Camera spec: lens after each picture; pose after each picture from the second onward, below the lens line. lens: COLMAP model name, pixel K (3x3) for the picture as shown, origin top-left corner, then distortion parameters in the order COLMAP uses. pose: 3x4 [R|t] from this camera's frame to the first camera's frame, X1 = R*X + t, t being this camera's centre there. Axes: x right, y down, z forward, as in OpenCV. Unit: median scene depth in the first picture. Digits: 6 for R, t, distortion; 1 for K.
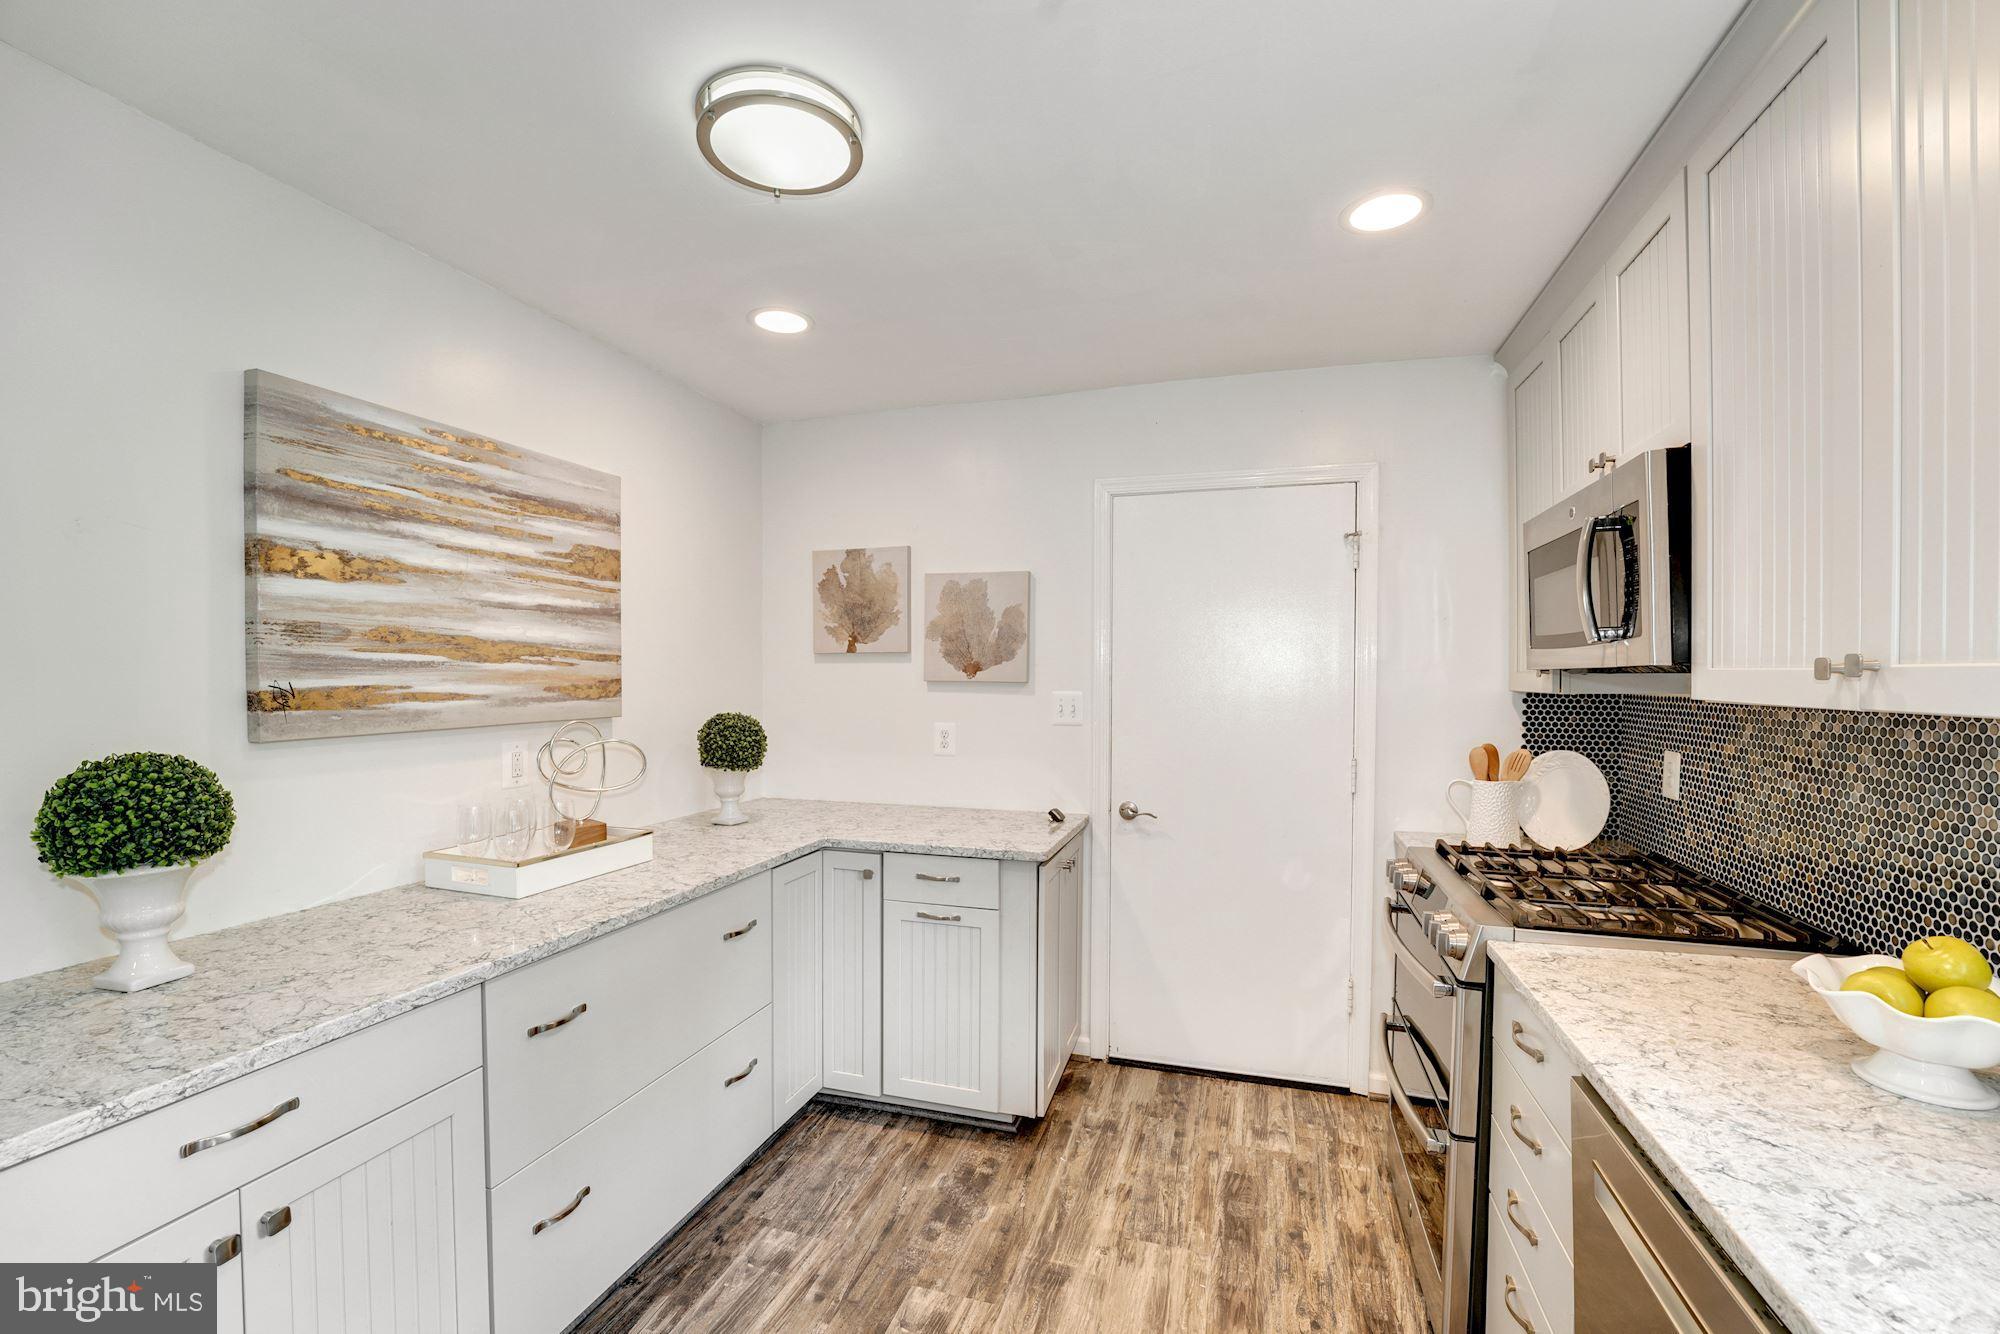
lens RADIAL K [[818.3, 0, 999.1], [0, 818.3, 683.6], [0, 0, 1]] dist [-0.024964, 0.004712]
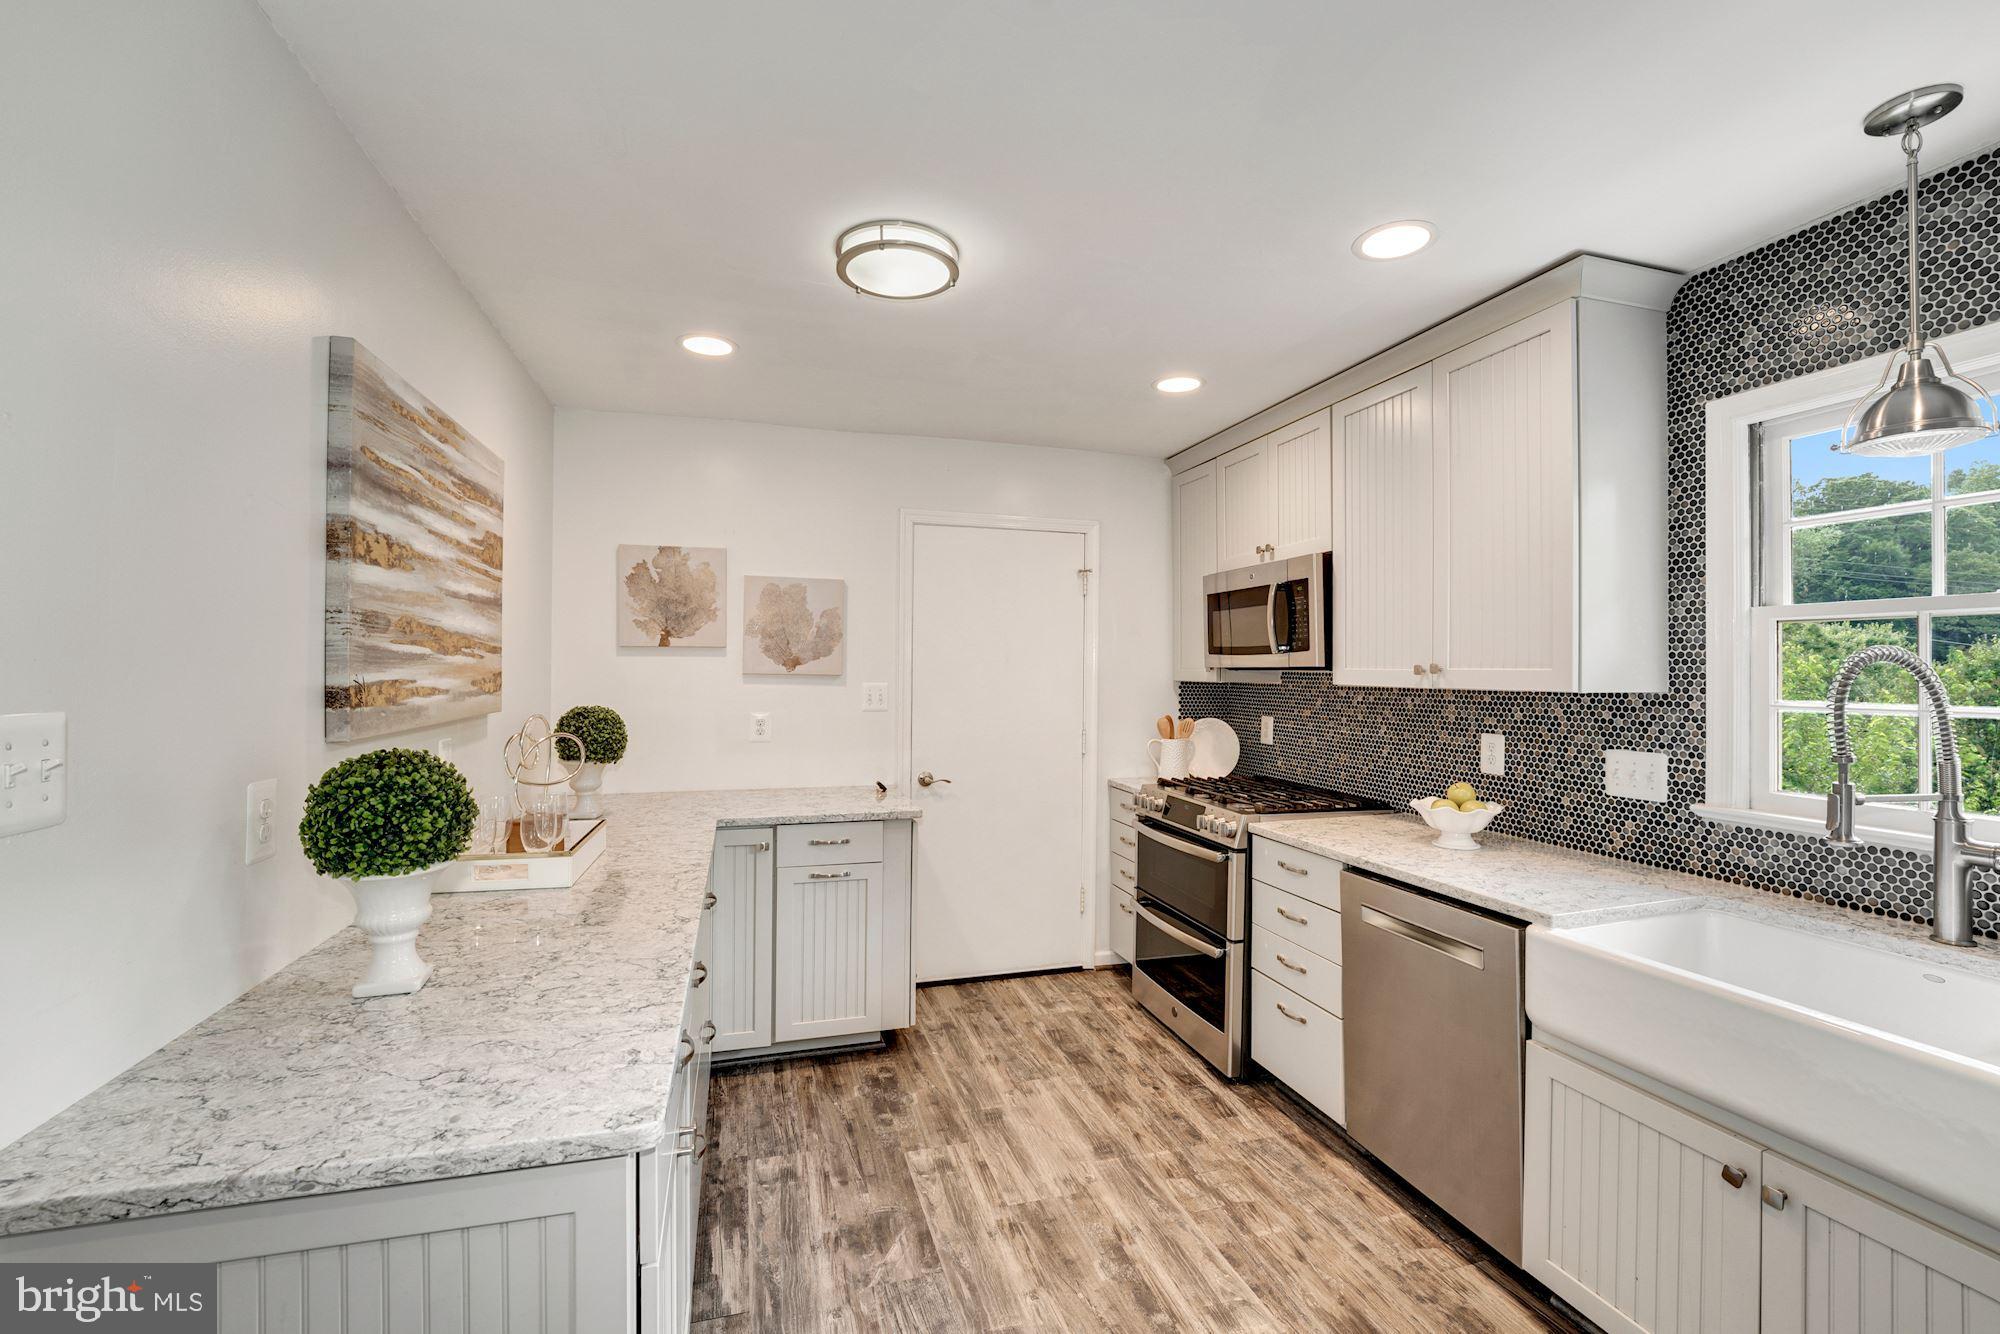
lens RADIAL K [[818.3, 0, 987.8], [0, 818.3, 663.7], [0, 0, 1]] dist [-0.024964, 0.004712]
pose [[0.842485, 0.006895, 0.538676, -0.590315], [0.000761, 0.999902, -0.013988, -0.002106], [-0.538720, 0.012194, 0.842397, -0.128958]]
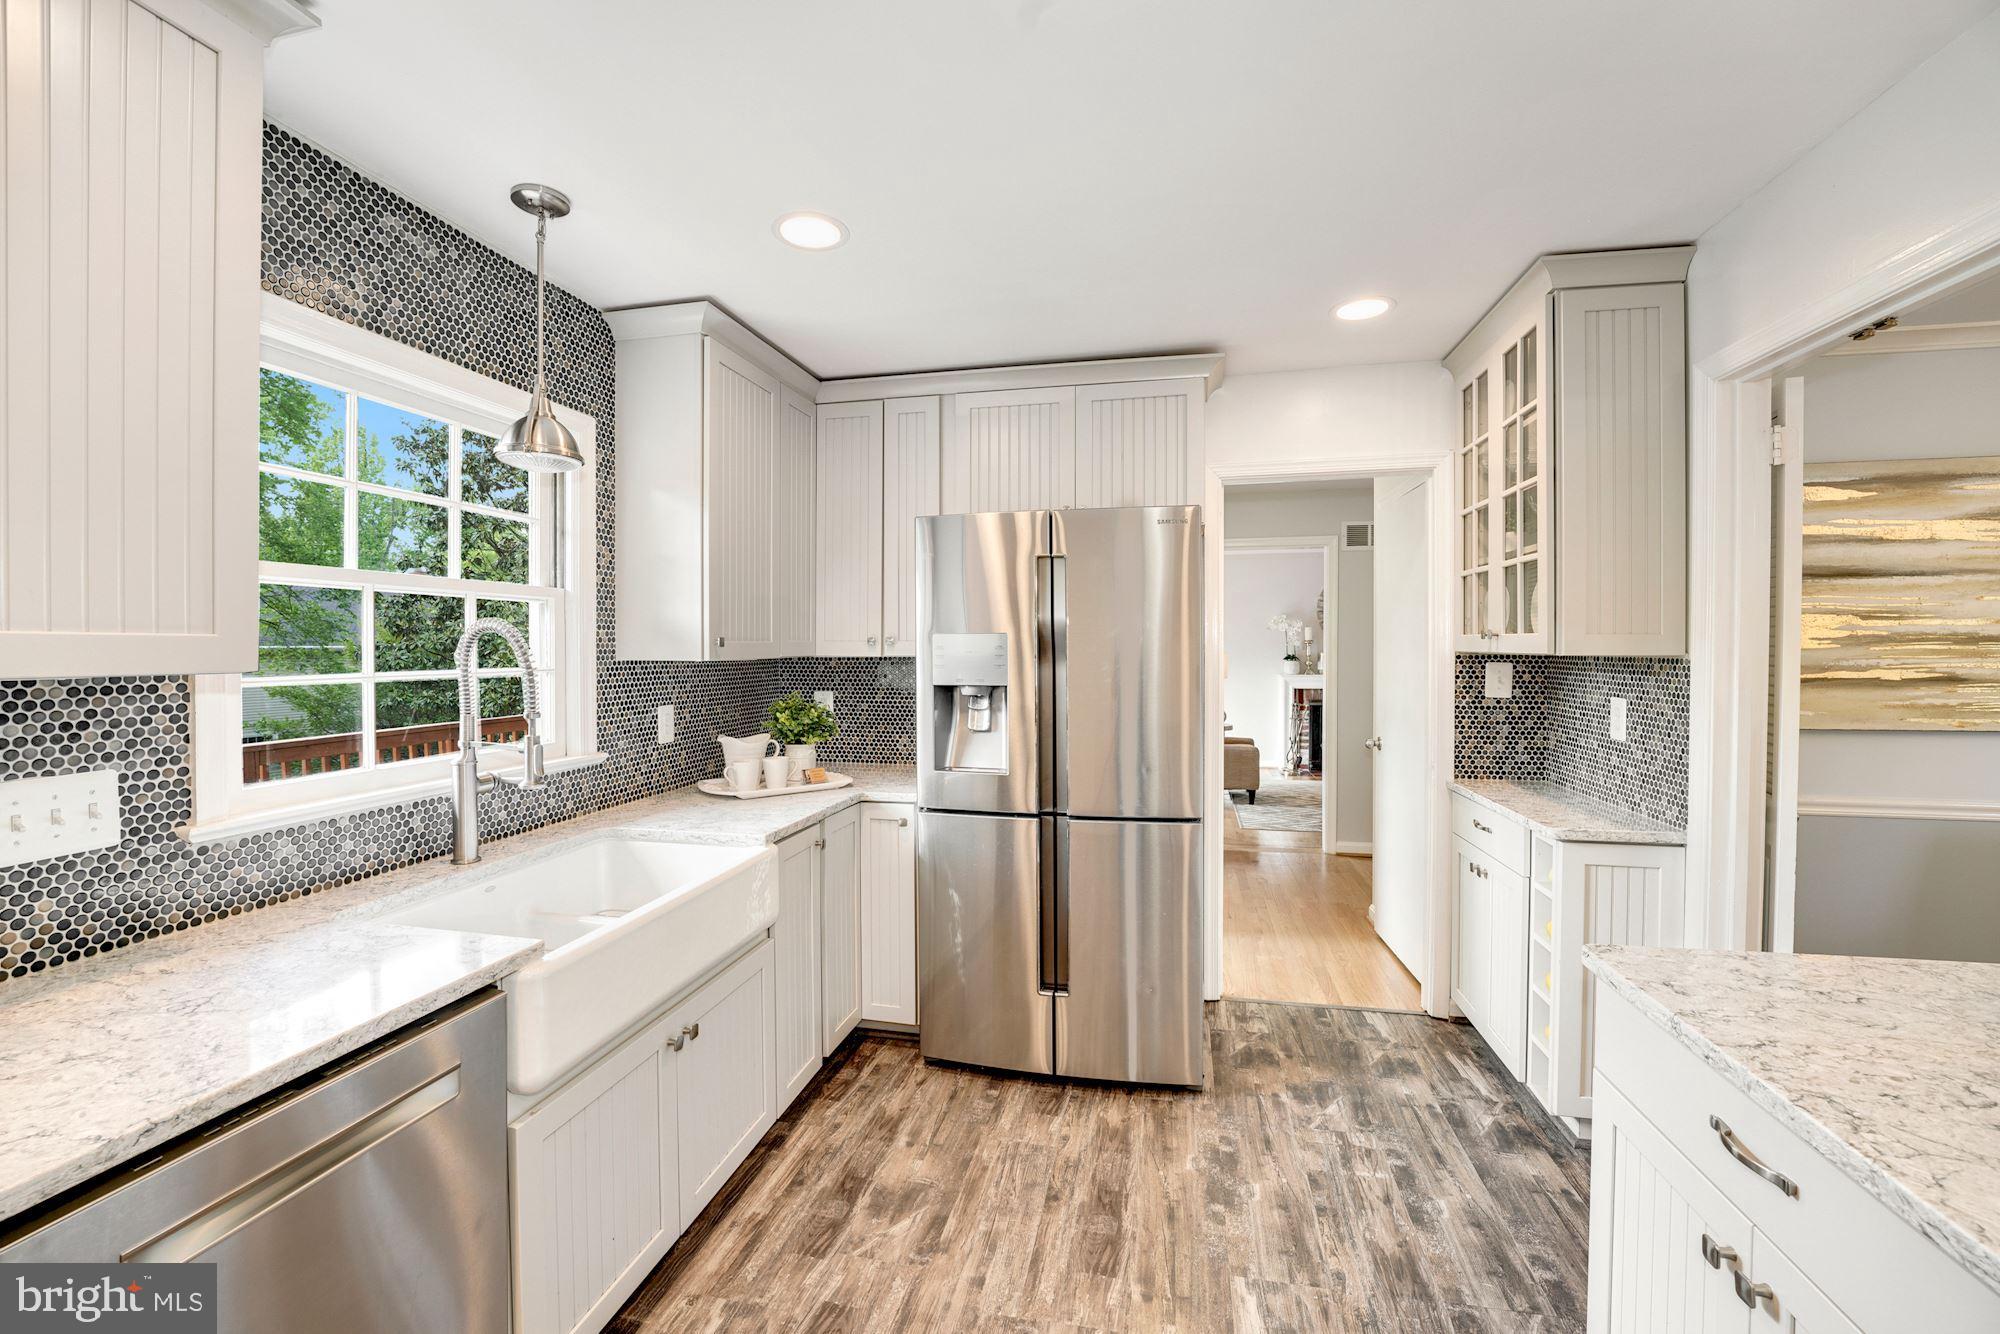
lens RADIAL K [[818.3, 0, 1022.7], [0, 818.3, 660.2], [0, 0, 1]] dist [-0.024964, 0.004712]
pose [[-0.997285, 0.002212, -0.073602, -0.052416], [0.000566, 0.999749, 0.022375, -0.002733], [0.073633, 0.022272, -0.997037, 0.862705]]
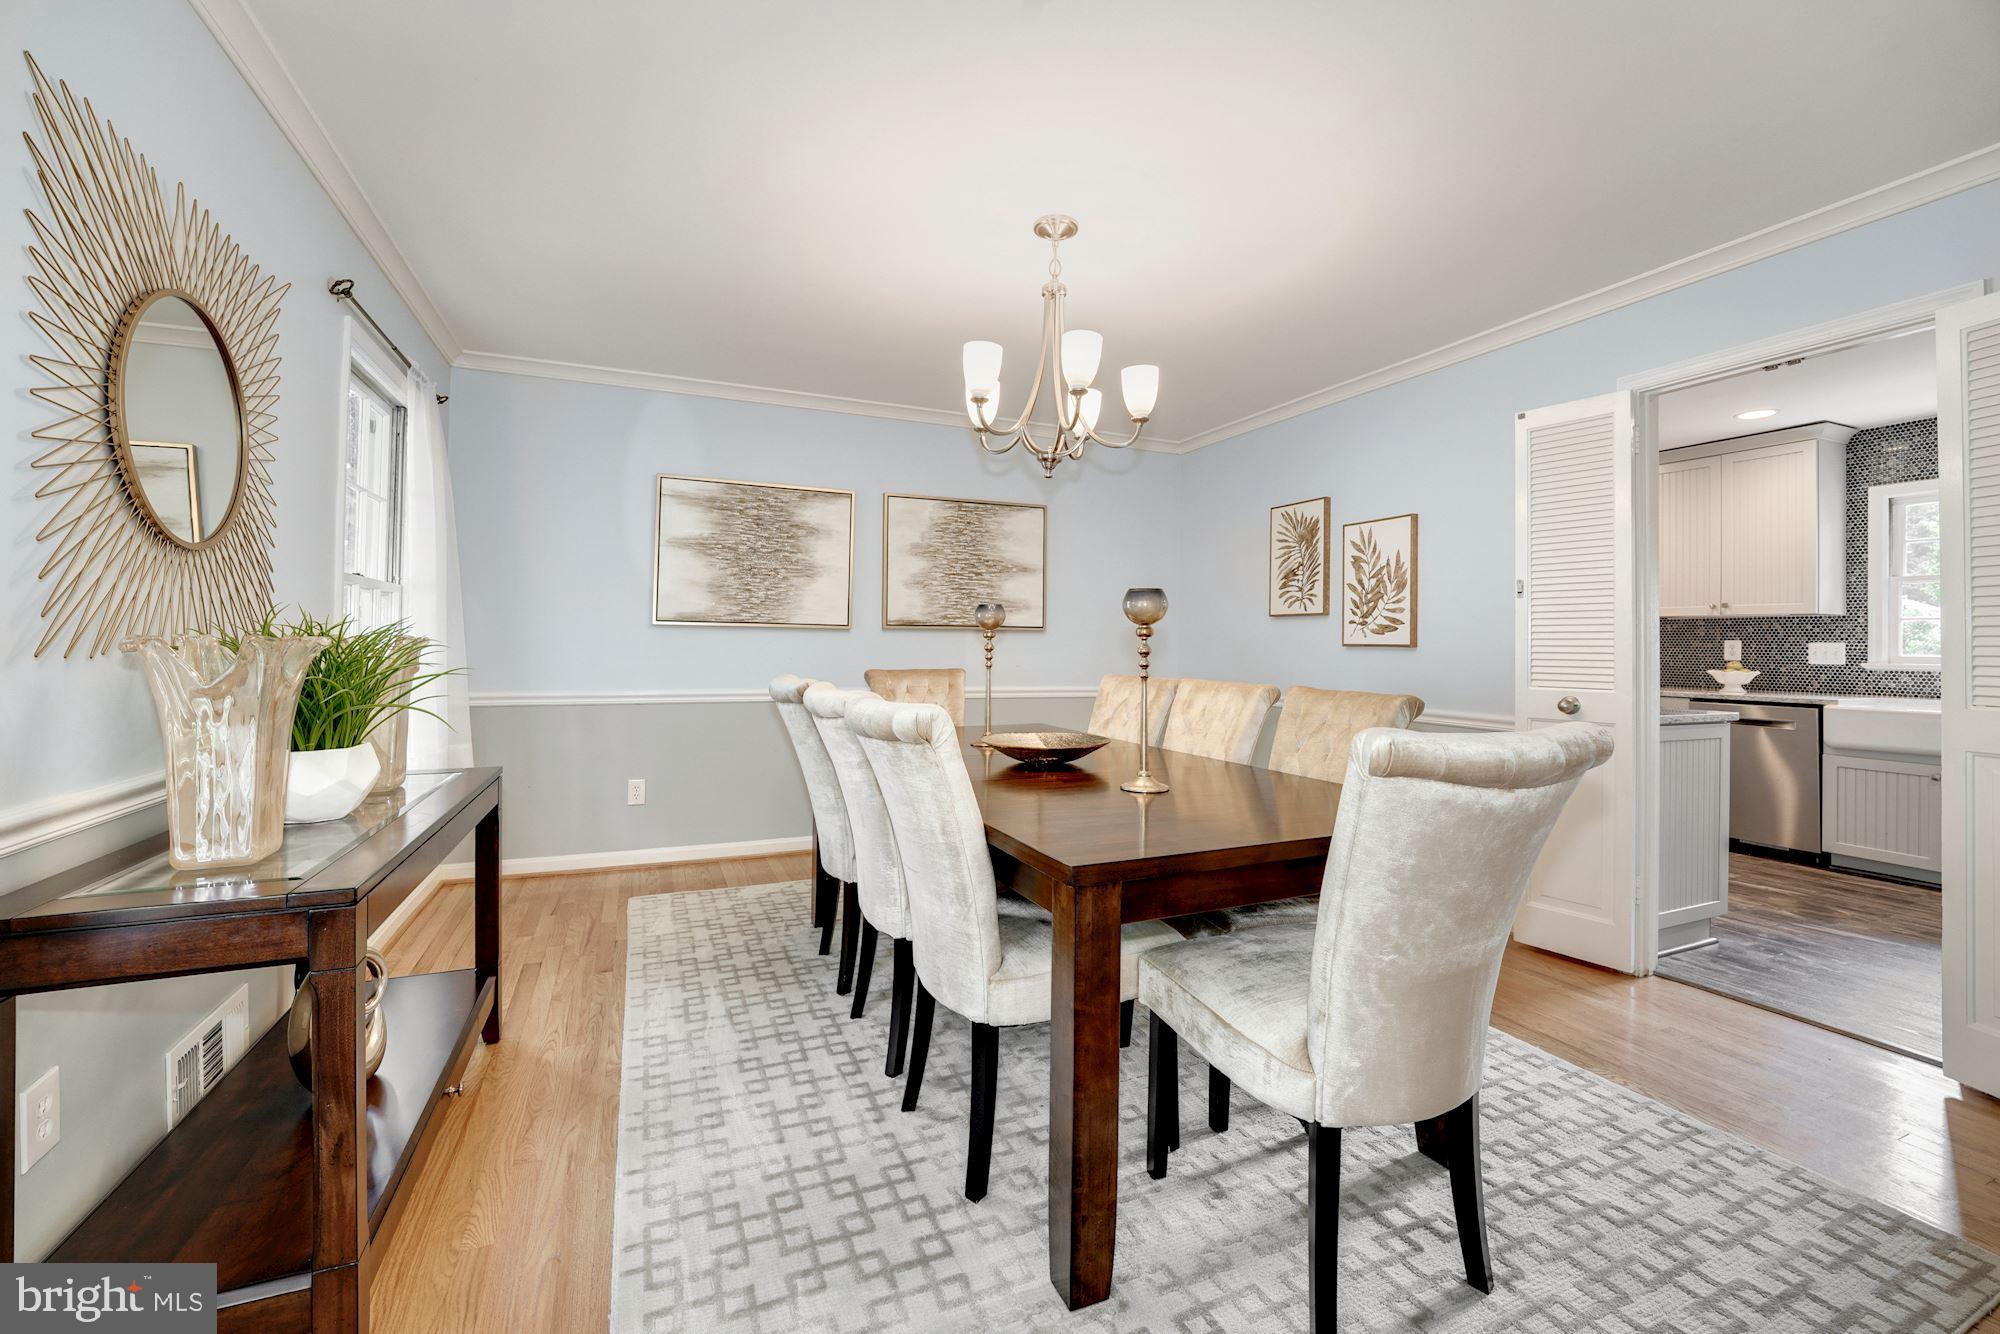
lens RADIAL K [[818.3, 0, 1003.2], [0, 818.3, 633.3], [0, 0, 1]] dist [-0.024964, 0.004712]
pose [[0.760566, 0.000166, 0.649261, -2.399401], [0.005979, 0.999956, -0.007260, 0.067309], [-0.649233, 0.009404, 0.760531, 0.072937]]
